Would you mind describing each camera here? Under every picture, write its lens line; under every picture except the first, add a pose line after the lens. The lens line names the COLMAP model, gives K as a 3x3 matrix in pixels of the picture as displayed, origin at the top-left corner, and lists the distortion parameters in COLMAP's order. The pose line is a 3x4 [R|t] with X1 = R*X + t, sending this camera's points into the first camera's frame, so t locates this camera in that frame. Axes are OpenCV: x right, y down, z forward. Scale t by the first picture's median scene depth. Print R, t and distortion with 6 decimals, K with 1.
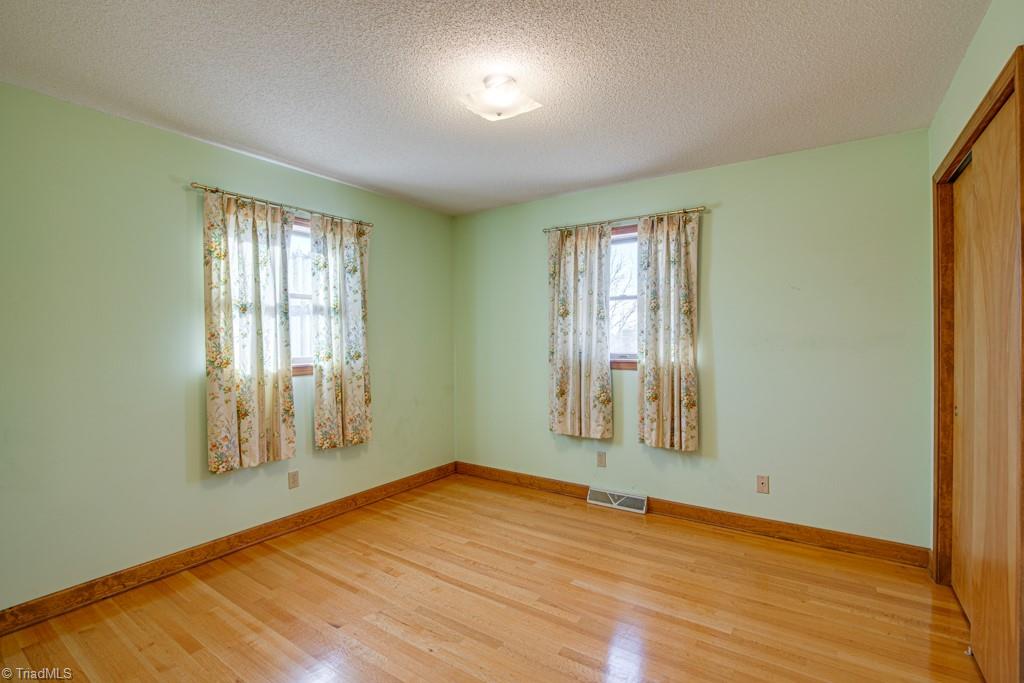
lens RADIAL K [[470.1, 0, 512.3], [0, 470.1, 343.2], [0, 0, 1]] dist [-0.033337, 0.004579]
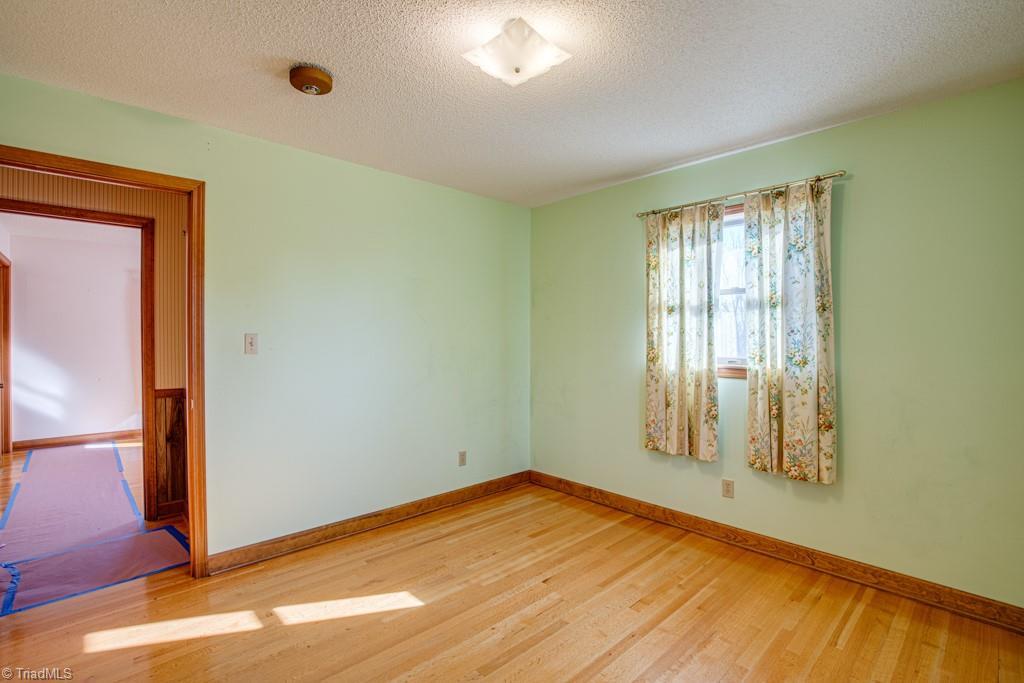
lens RADIAL K [[470.1, 0, 511.4], [0, 470.1, 336.1], [0, 0, 1]] dist [-0.033337, 0.004579]
pose [[-0.211441, 0.014251, -0.977287, 0.569269], [-0.010218, 0.999807, 0.016790, -0.025355], [0.977337, 0.013536, -0.211255, 0.826426]]
